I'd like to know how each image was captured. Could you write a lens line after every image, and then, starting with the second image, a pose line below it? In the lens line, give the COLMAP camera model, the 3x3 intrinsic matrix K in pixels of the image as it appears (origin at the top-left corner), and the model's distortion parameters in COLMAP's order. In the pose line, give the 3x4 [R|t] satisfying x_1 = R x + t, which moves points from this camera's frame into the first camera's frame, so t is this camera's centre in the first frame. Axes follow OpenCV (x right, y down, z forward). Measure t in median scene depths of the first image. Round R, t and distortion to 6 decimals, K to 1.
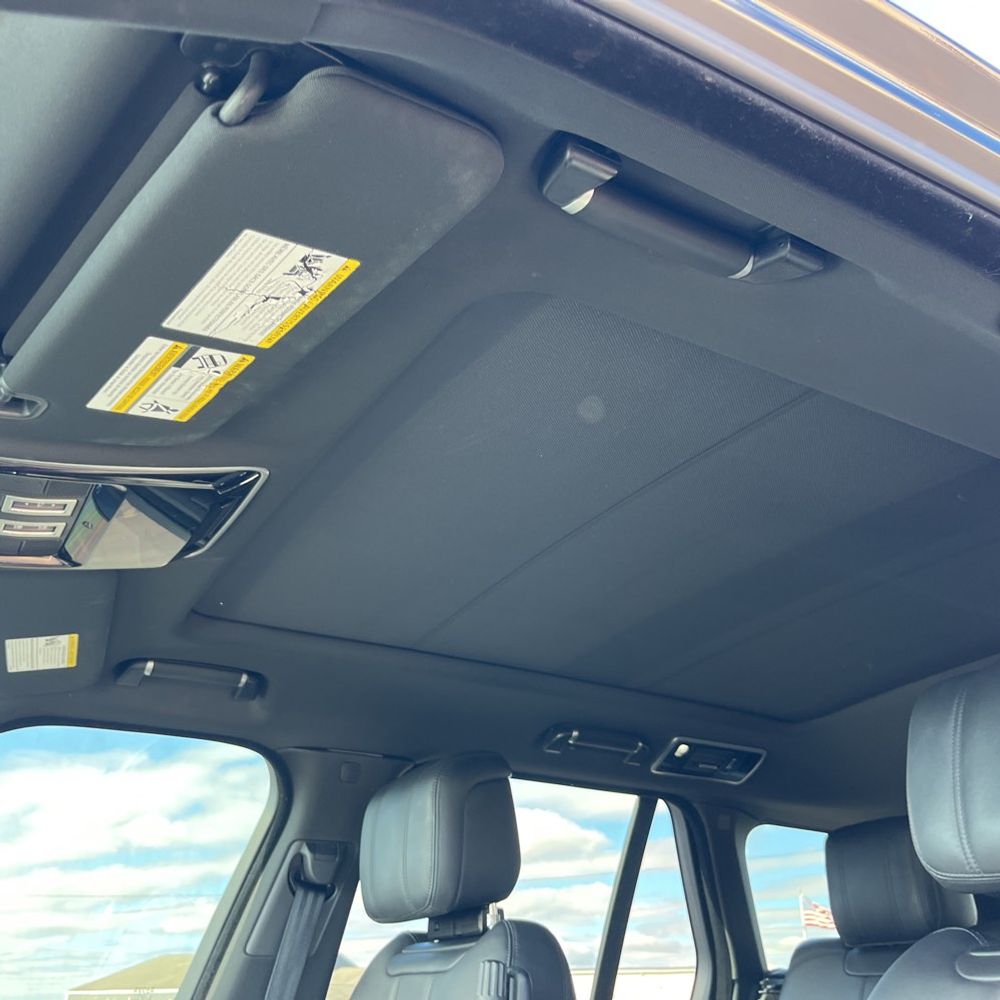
lens RADIAL K [[1285.6, 0, 499.8], [0, 1285.6, 520.2], [0, 0, 1]] dist [0.009607, 0.014240]
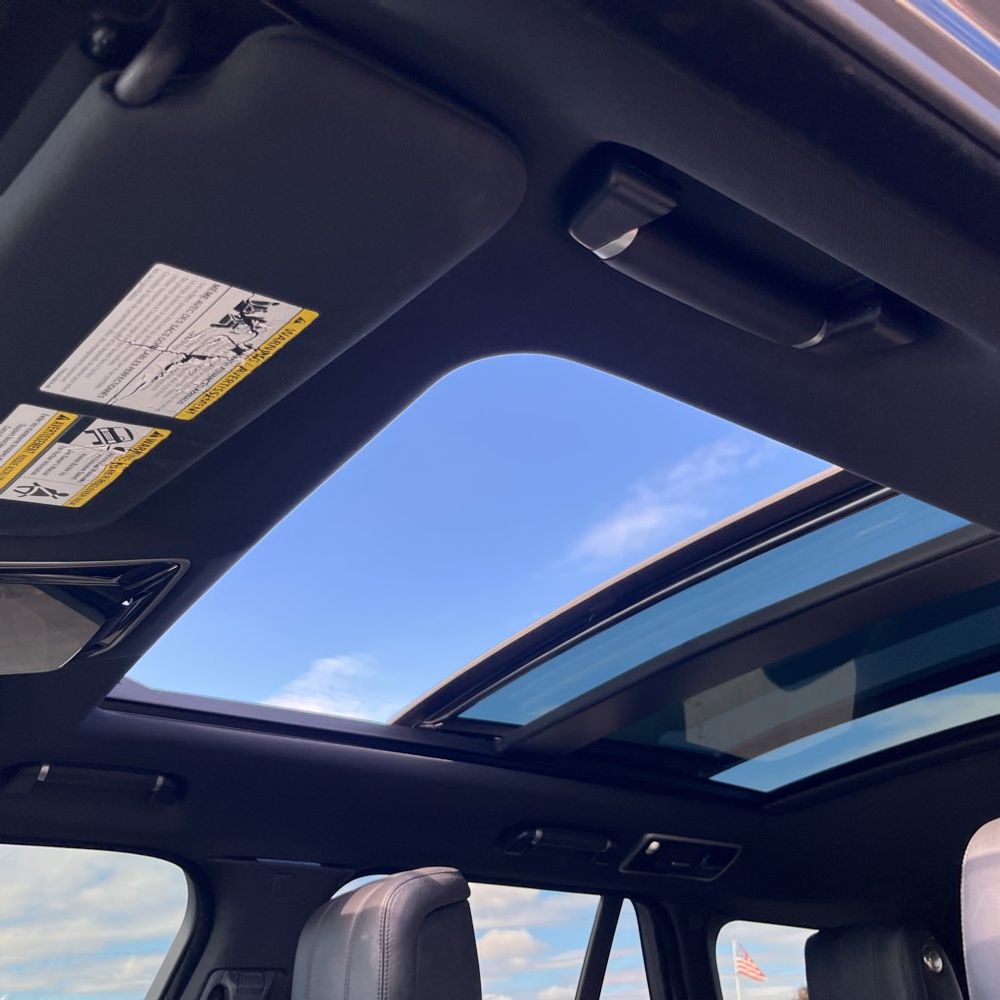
lens RADIAL K [[1281.6, 0, 565.9], [0, 1281.6, 500.1], [0, 0, 1]] dist [-0.002219, 0.029571]
pose [[0.995068, 0.019421, 0.097274, -0.035828], [-0.014619, 0.998650, -0.049841, -0.056966], [-0.098111, 0.048173, 0.994009, 0.253593]]
